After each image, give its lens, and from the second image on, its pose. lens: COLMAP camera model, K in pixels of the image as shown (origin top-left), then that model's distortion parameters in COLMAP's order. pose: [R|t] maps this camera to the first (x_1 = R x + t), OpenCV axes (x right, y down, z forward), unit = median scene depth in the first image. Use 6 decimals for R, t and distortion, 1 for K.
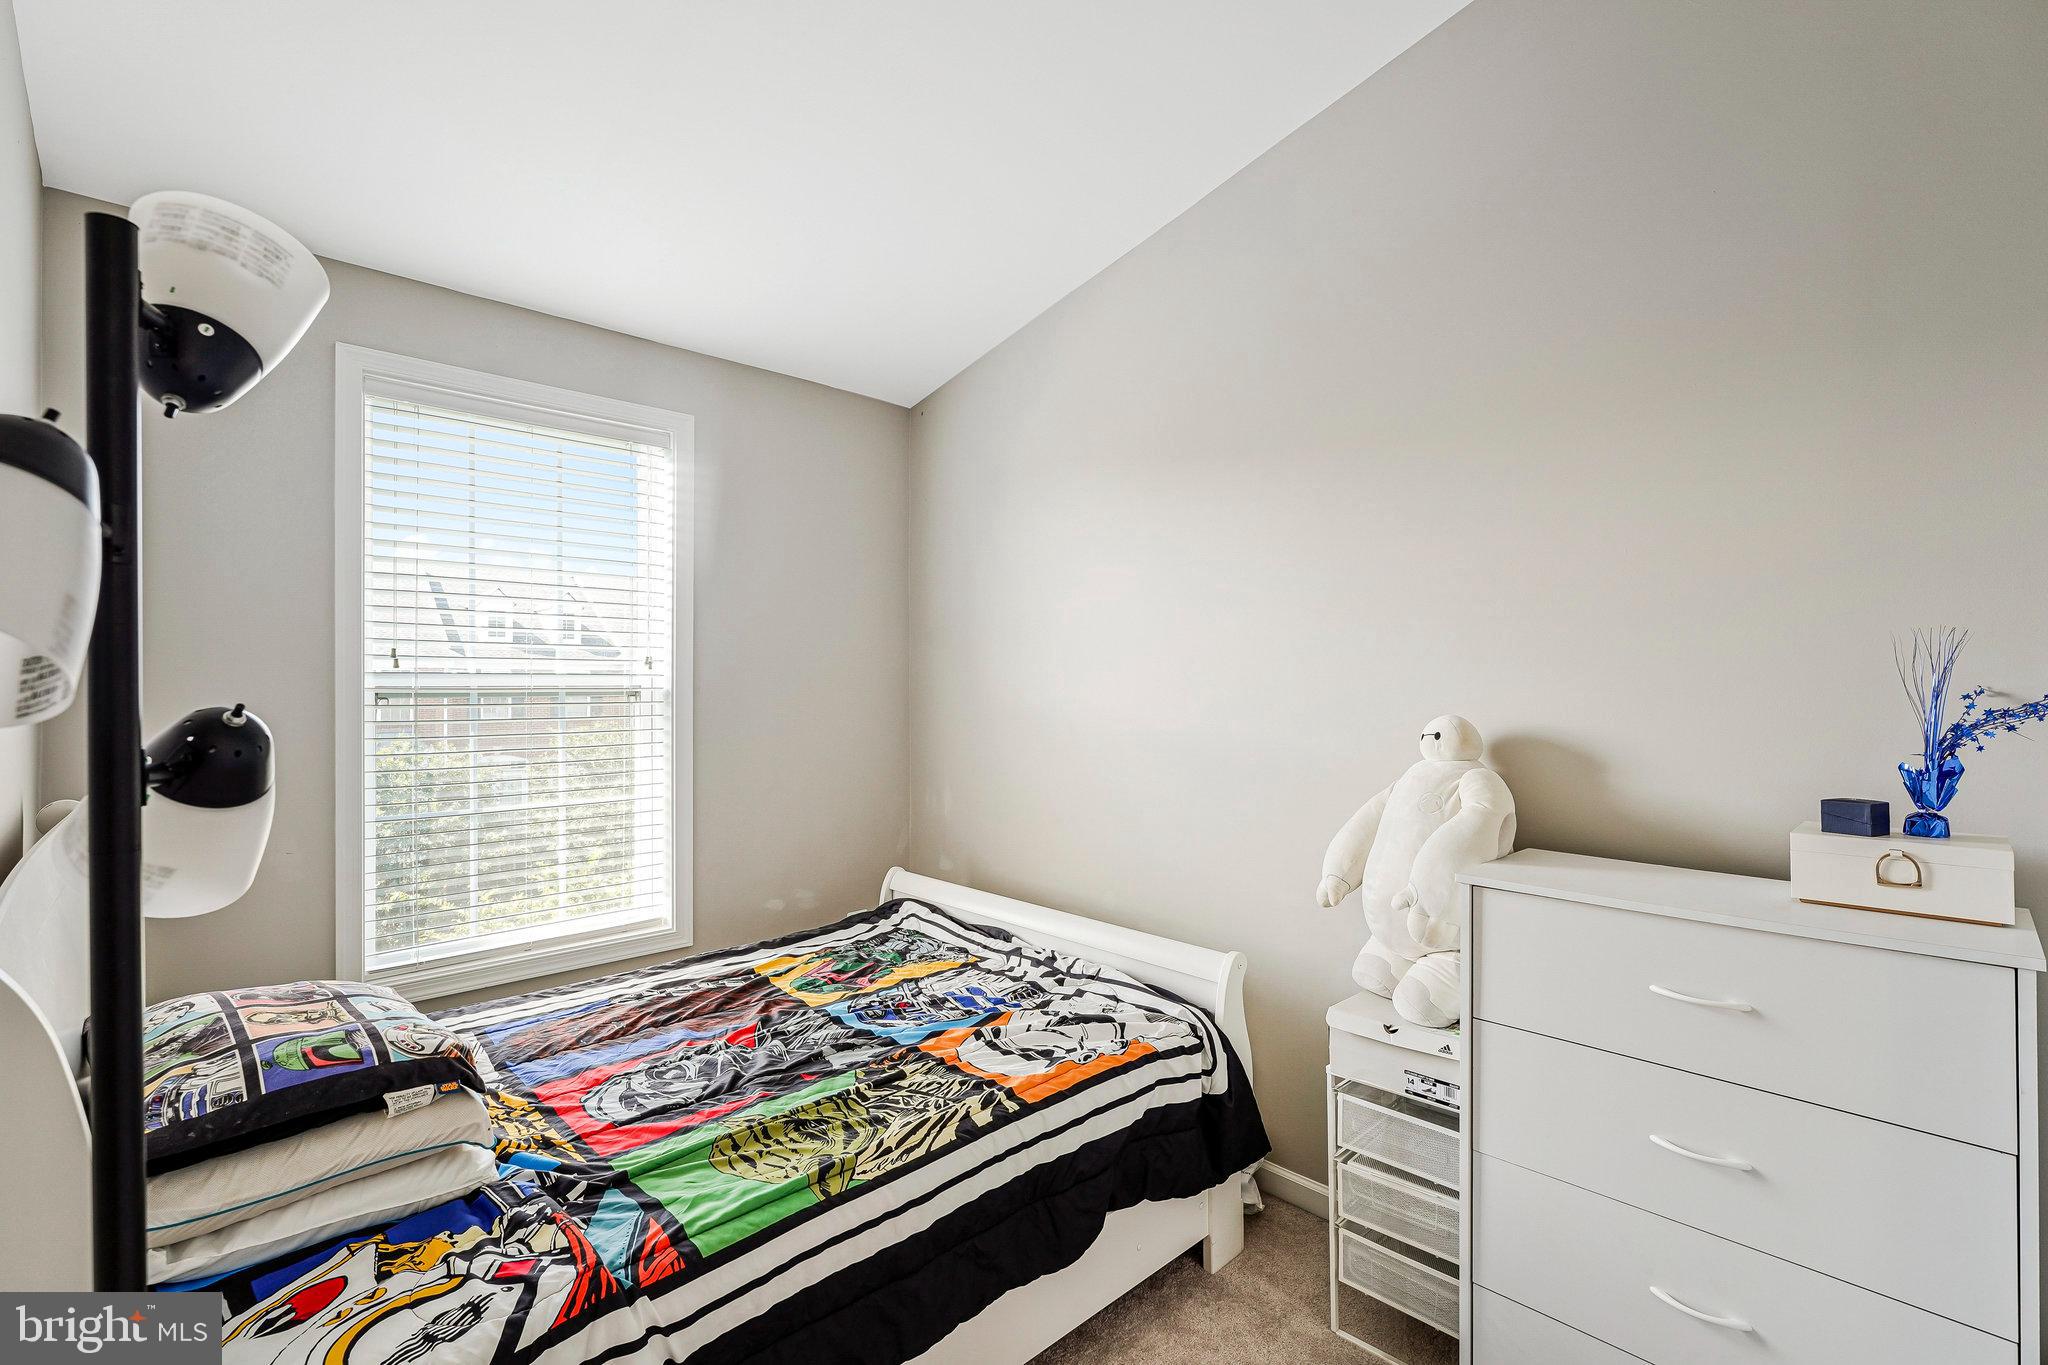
lens RADIAL K [[953.1, 0, 1025.3], [0, 953.1, 681.4], [0, 0, 1]] dist [-0.003131, 0.000187]
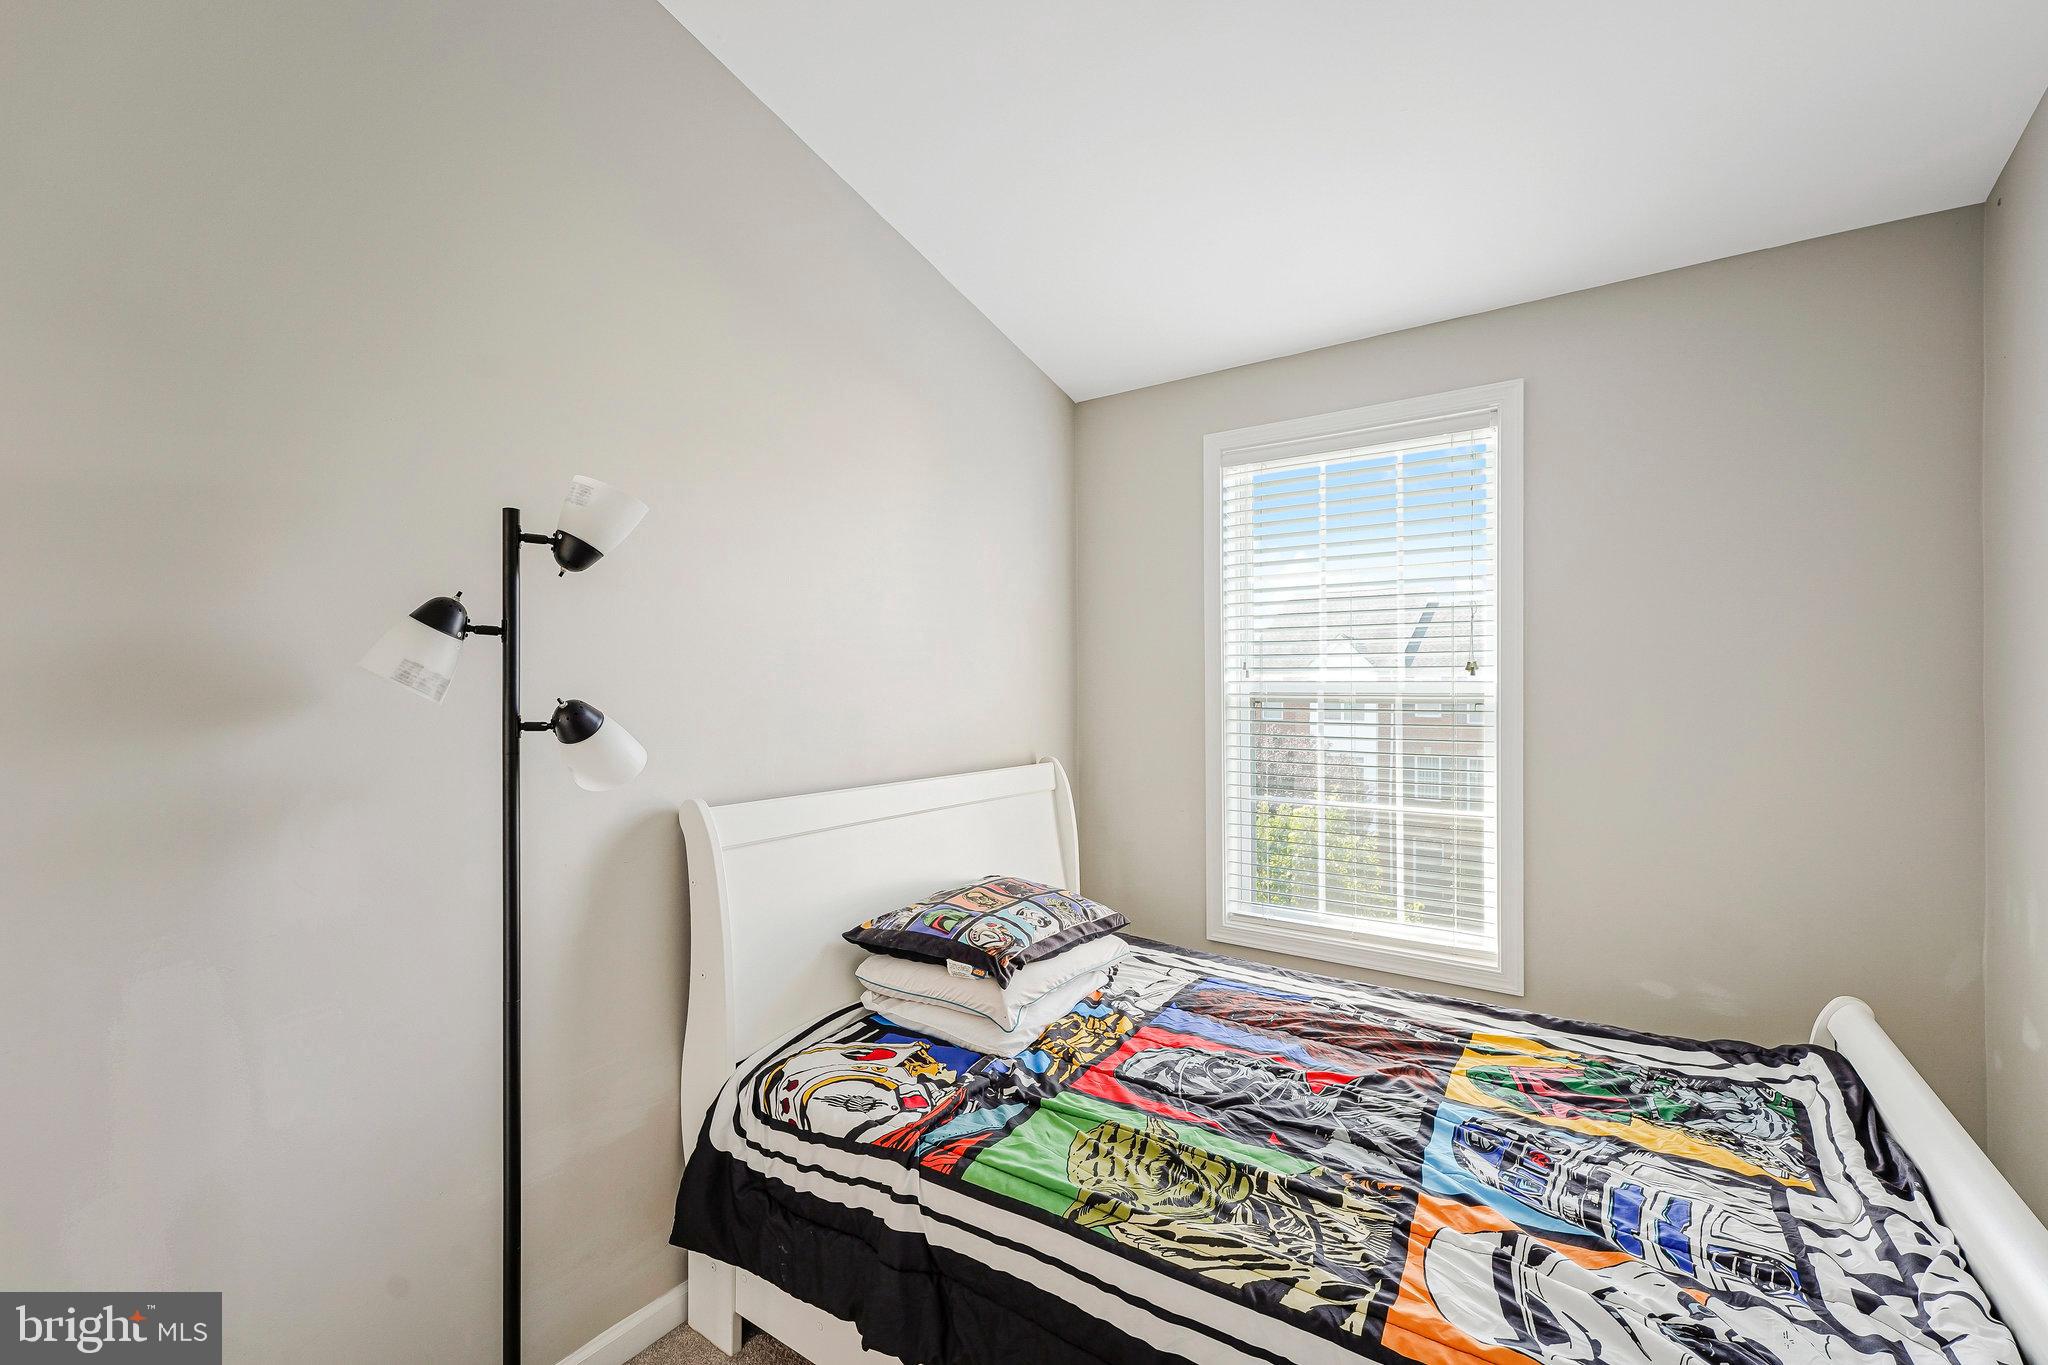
lens RADIAL K [[871.9, 0, 1021.5], [0, 871.9, 689.6], [0, 0, 1]] dist [0.011998, 0.000263]
pose [[0.169576, 0.000933, -0.985517, 0.471898], [0.000602, 0.999999, 0.001050, 0.000128], [0.985517, -0.000771, 0.169576, 0.568576]]
